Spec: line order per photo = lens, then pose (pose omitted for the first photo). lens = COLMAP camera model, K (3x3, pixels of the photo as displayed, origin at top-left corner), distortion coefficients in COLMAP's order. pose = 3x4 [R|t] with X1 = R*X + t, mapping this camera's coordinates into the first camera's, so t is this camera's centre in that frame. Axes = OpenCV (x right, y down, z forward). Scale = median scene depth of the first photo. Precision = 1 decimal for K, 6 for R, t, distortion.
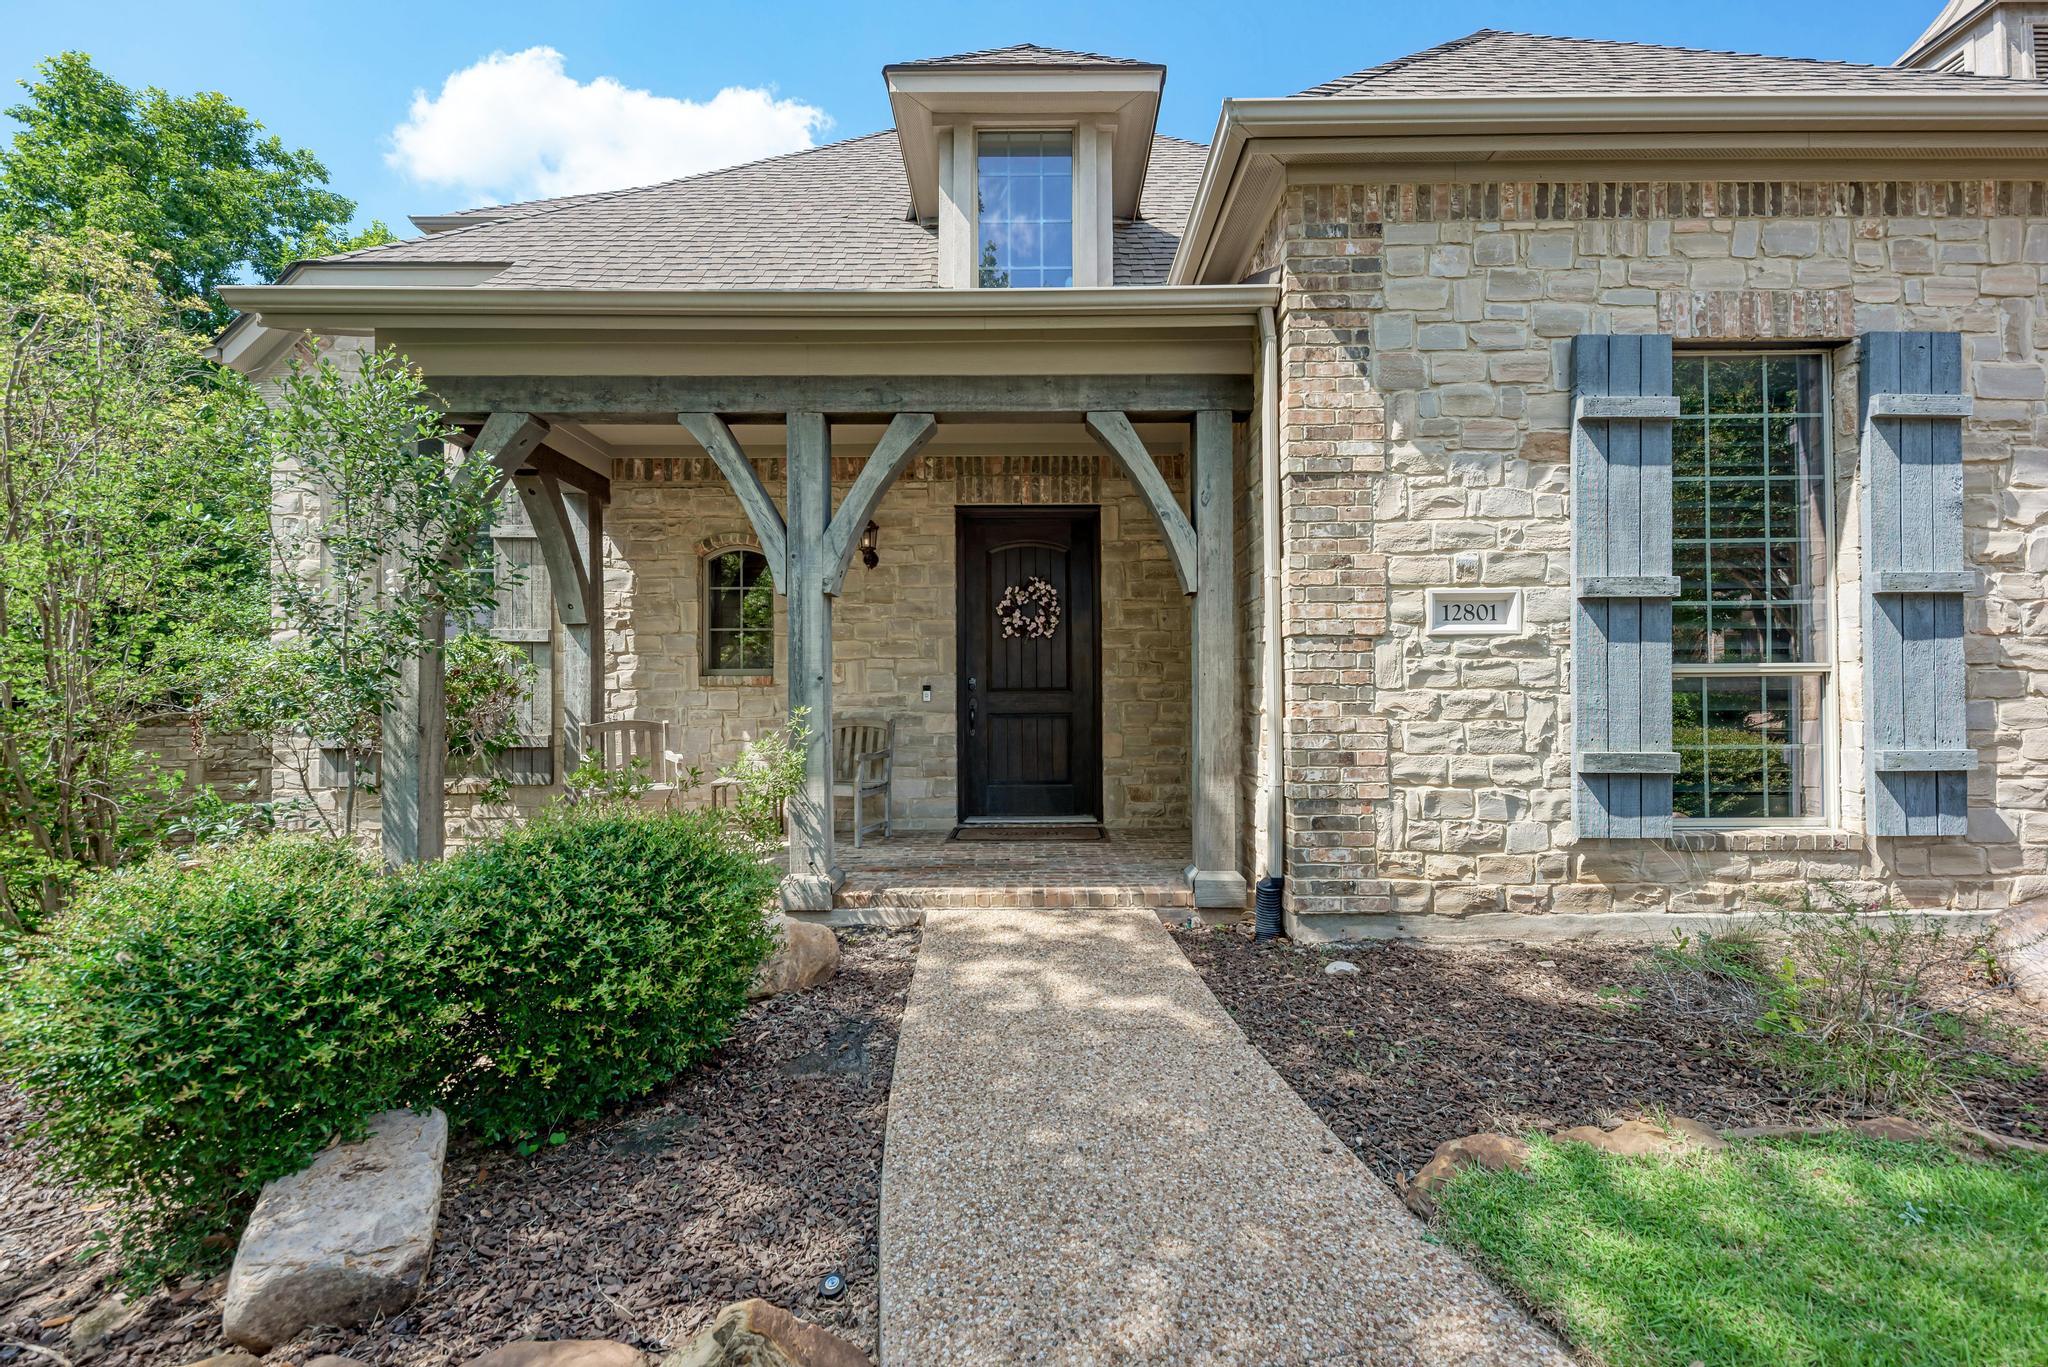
lens RADIAL K [[820.3, 0, 1027.7], [0, 820.3, 690.4], [0, 0, 1]] dist [0.000106, -0.000103]
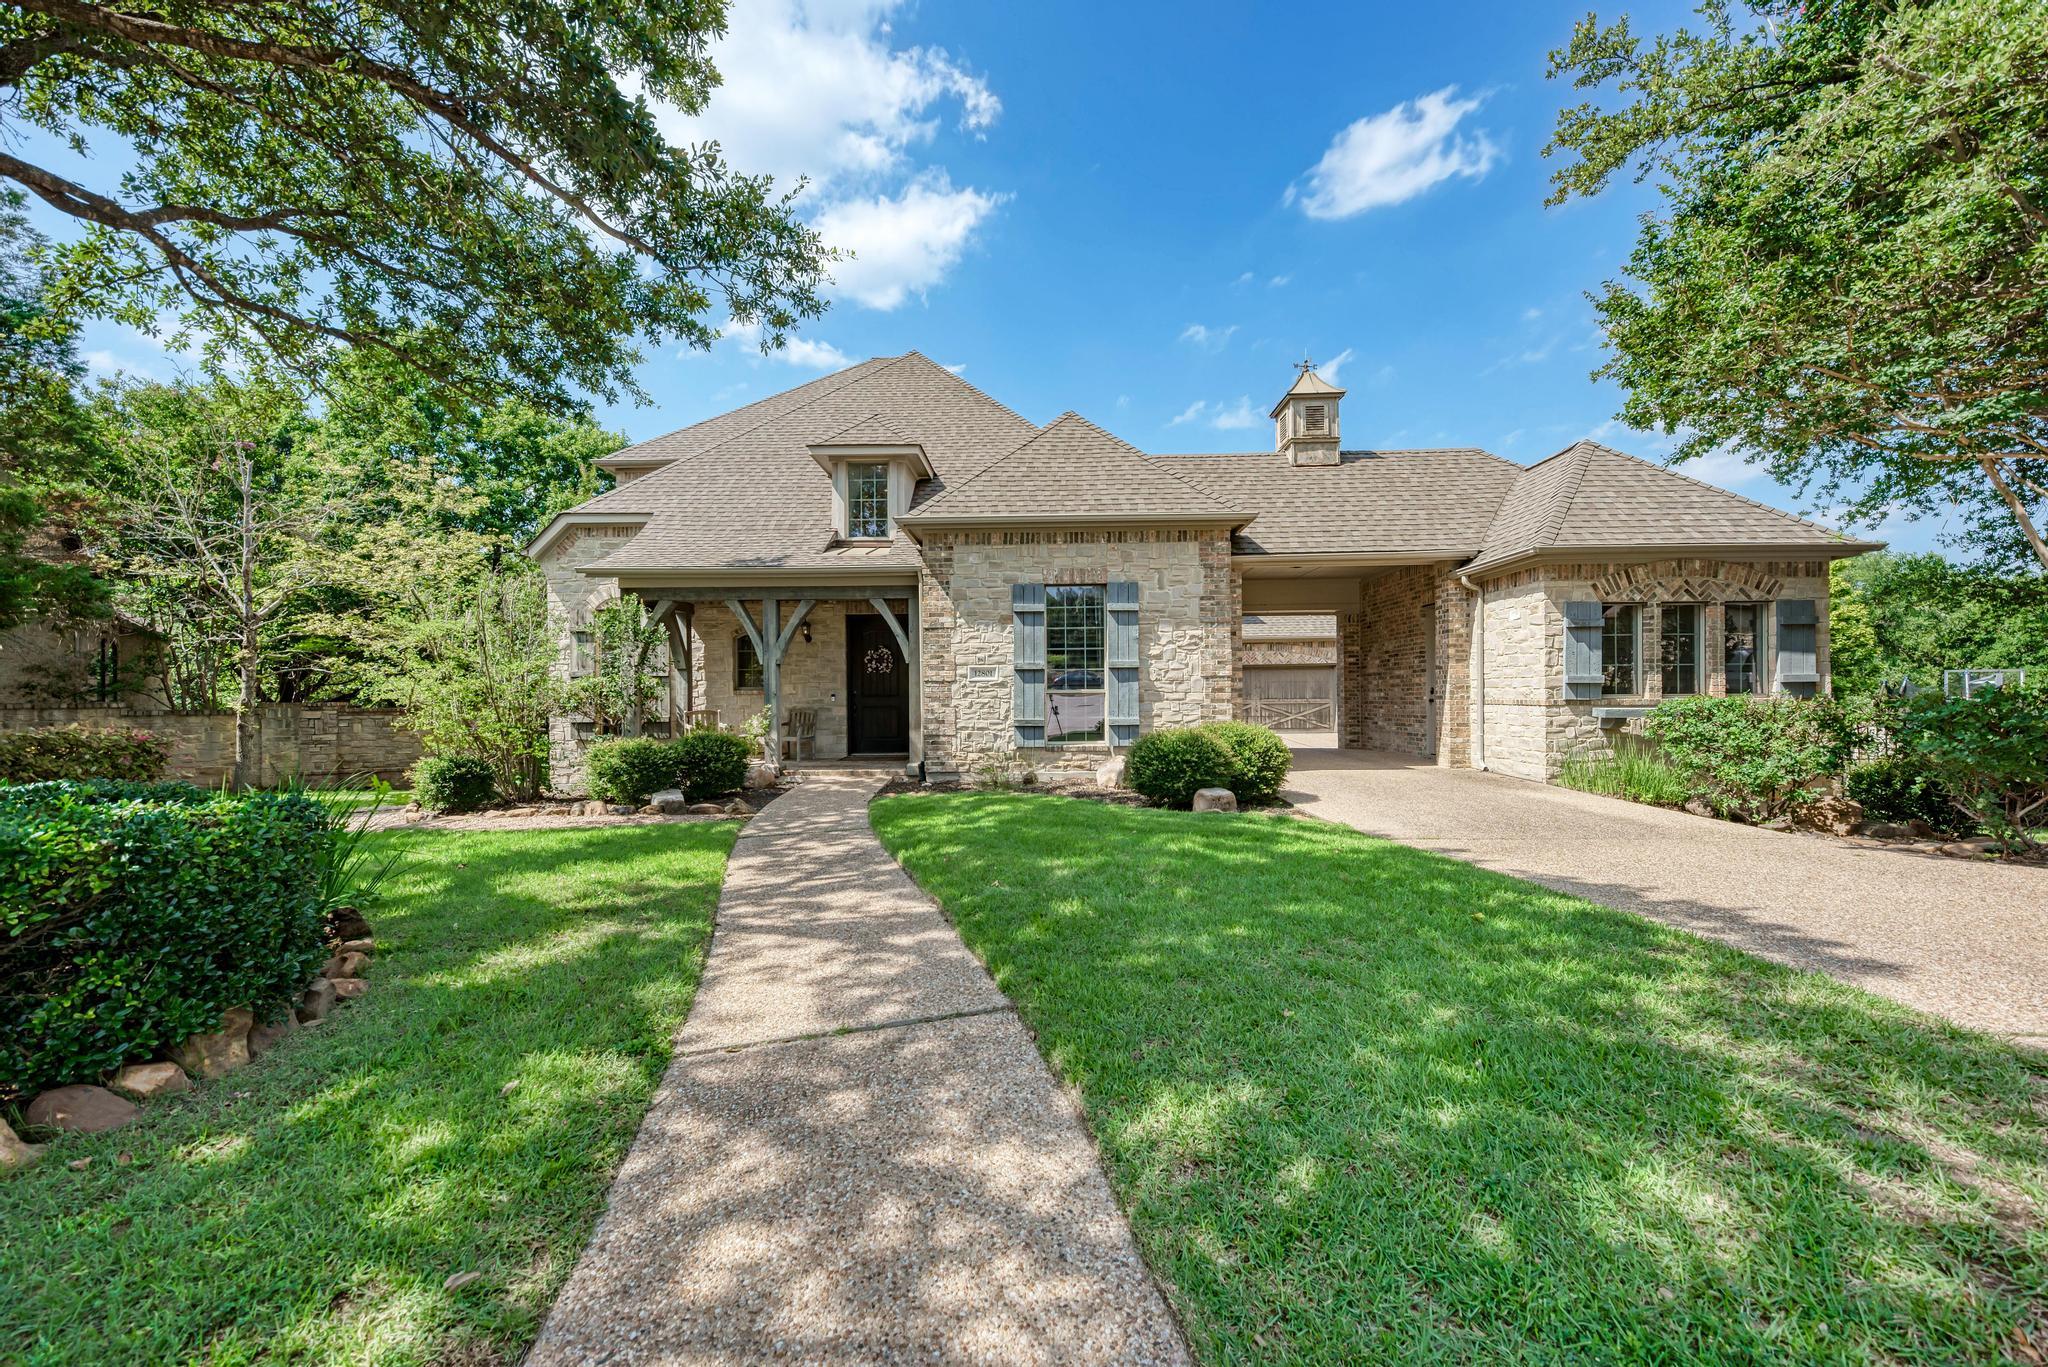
lens RADIAL K [[746.8, 0, 1021.0], [0, 746.8, 685.2], [0, 0, 1]] dist [0.000557, -0.000246]
pose [[0.999765, -0.002396, -0.021560, 0.741603], [0.002410, 0.999997, 0.000591, -0.052936], [0.021559, -0.000642, 0.999767, -1.769684]]
